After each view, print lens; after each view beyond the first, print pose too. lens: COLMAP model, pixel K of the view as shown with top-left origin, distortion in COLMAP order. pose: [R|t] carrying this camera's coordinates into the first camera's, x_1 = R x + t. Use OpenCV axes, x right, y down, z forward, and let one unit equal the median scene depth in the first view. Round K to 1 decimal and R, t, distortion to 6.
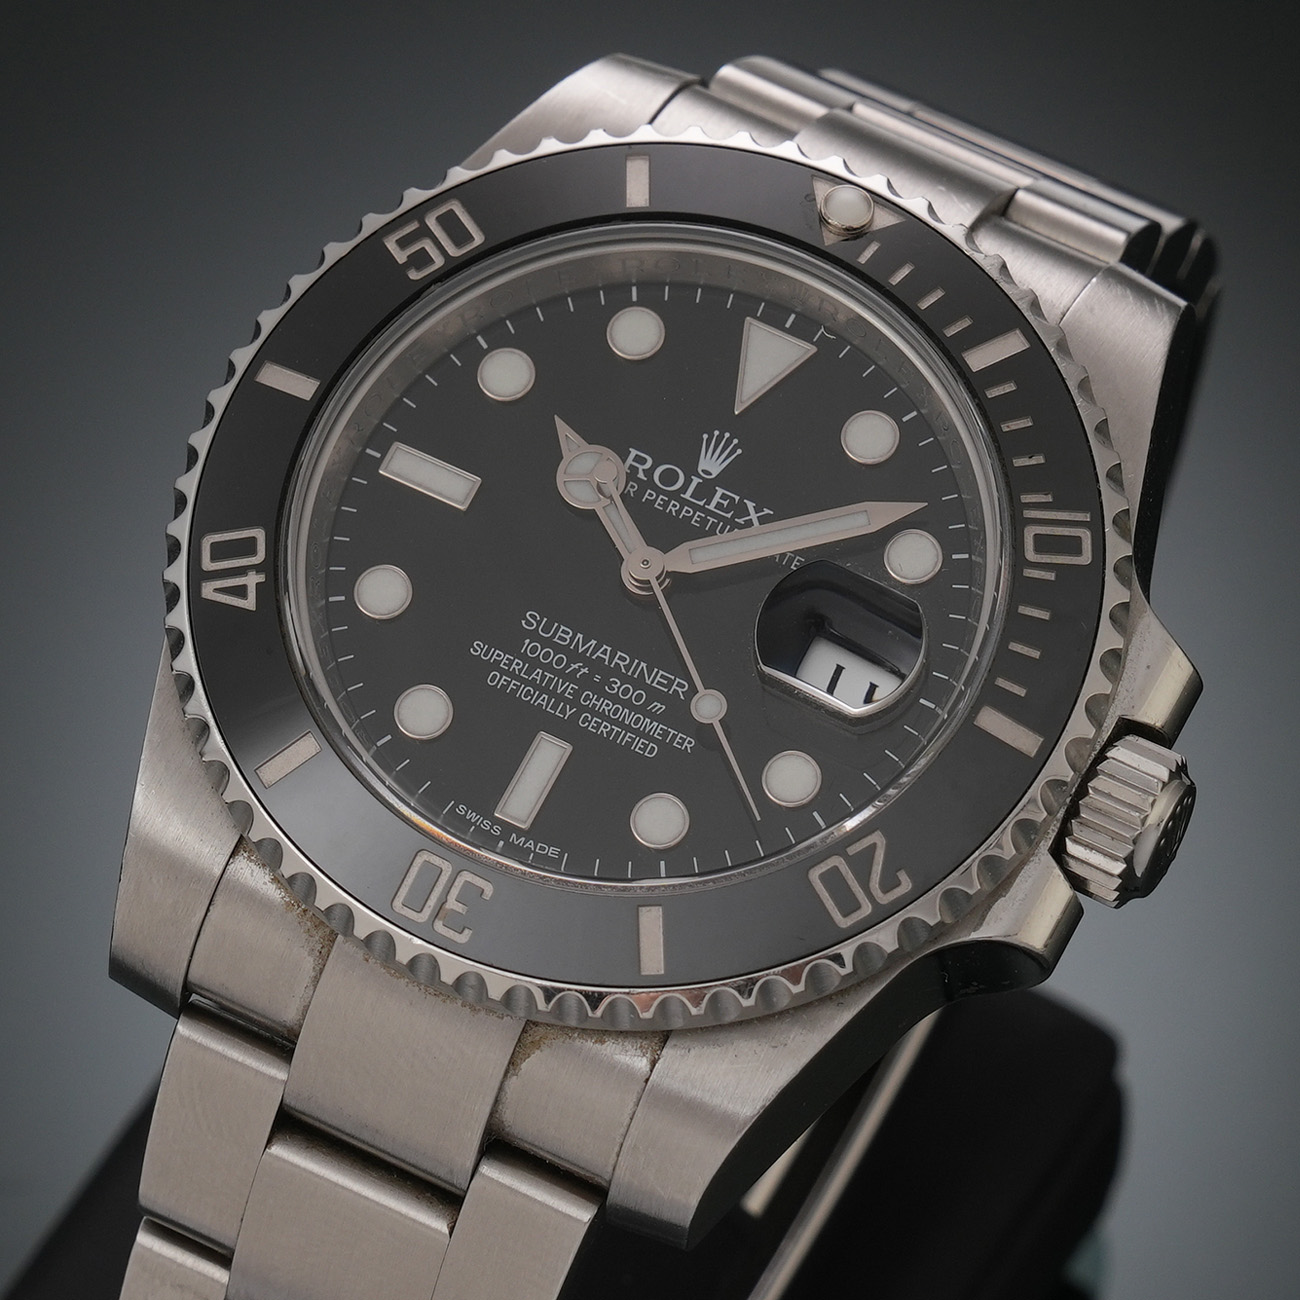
lens RADIAL K [[9235.6, 0, 650.0], [0, 9235.6, 650.0], [0, 0, 1]] dist [-0.186890, 36.460230]
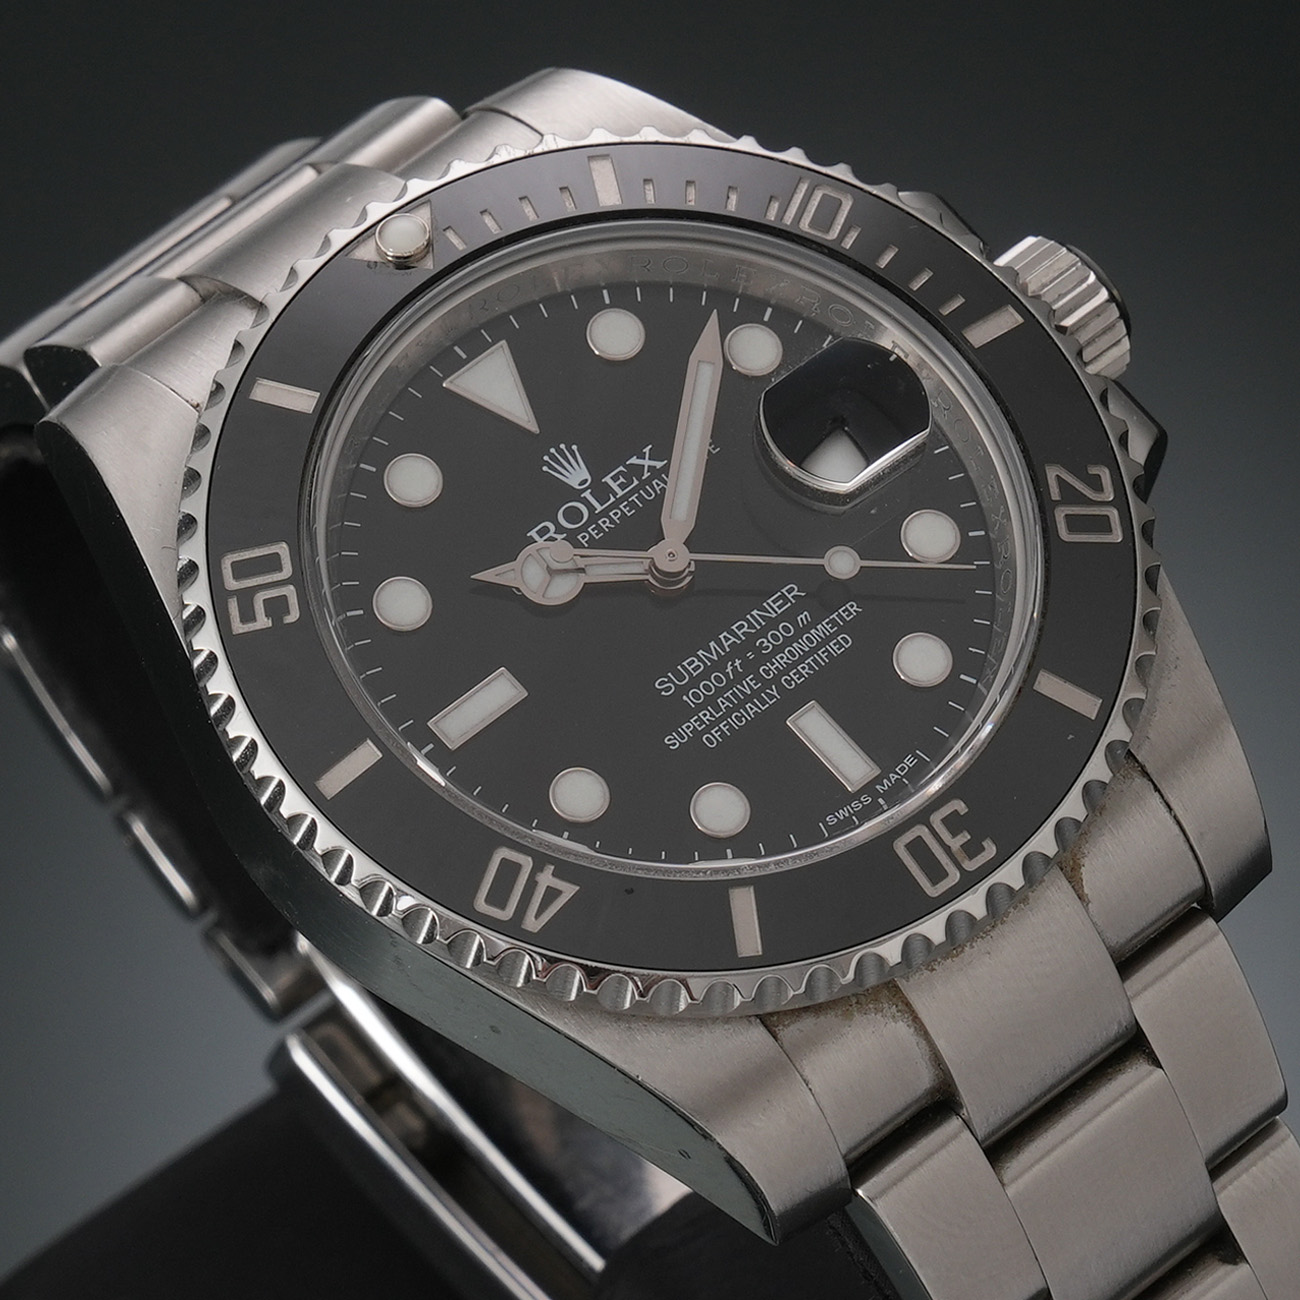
lens RADIAL K [[9235.6, 0, 650.0], [0, 9235.6, 650.0], [0, 0, 1]] dist [-0.186890, 36.460230]
pose [[0.357938, -0.782018, 0.510223, -0.511298], [0.804027, 0.535974, 0.257435, -0.259251], [-0.474785, 0.318088, 0.820609, 0.196275]]
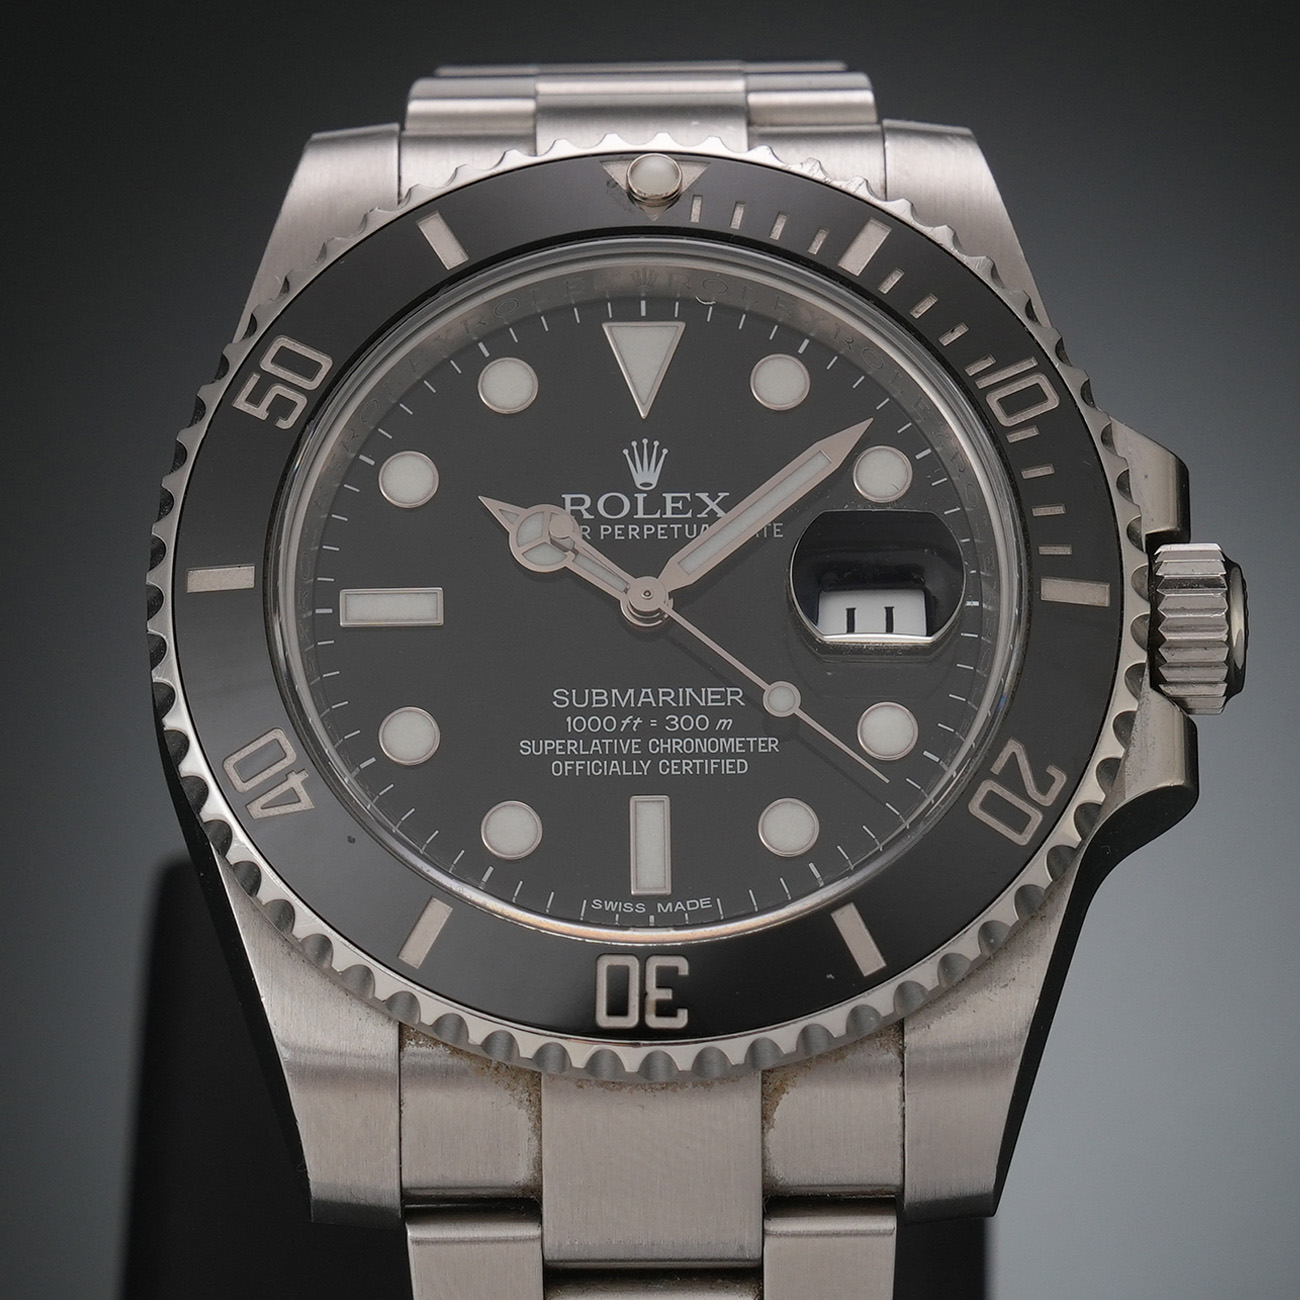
lens RADIAL K [[9235.6, 0, 650.0], [0, 9235.6, 650.0], [0, 0, 1]] dist [-0.186890, 36.460230]
pose [[0.881039, -0.418108, 0.221261, -0.216660], [0.412940, 0.907952, 0.071436, -0.073061], [-0.230762, 0.028430, 0.972595, 0.059095]]
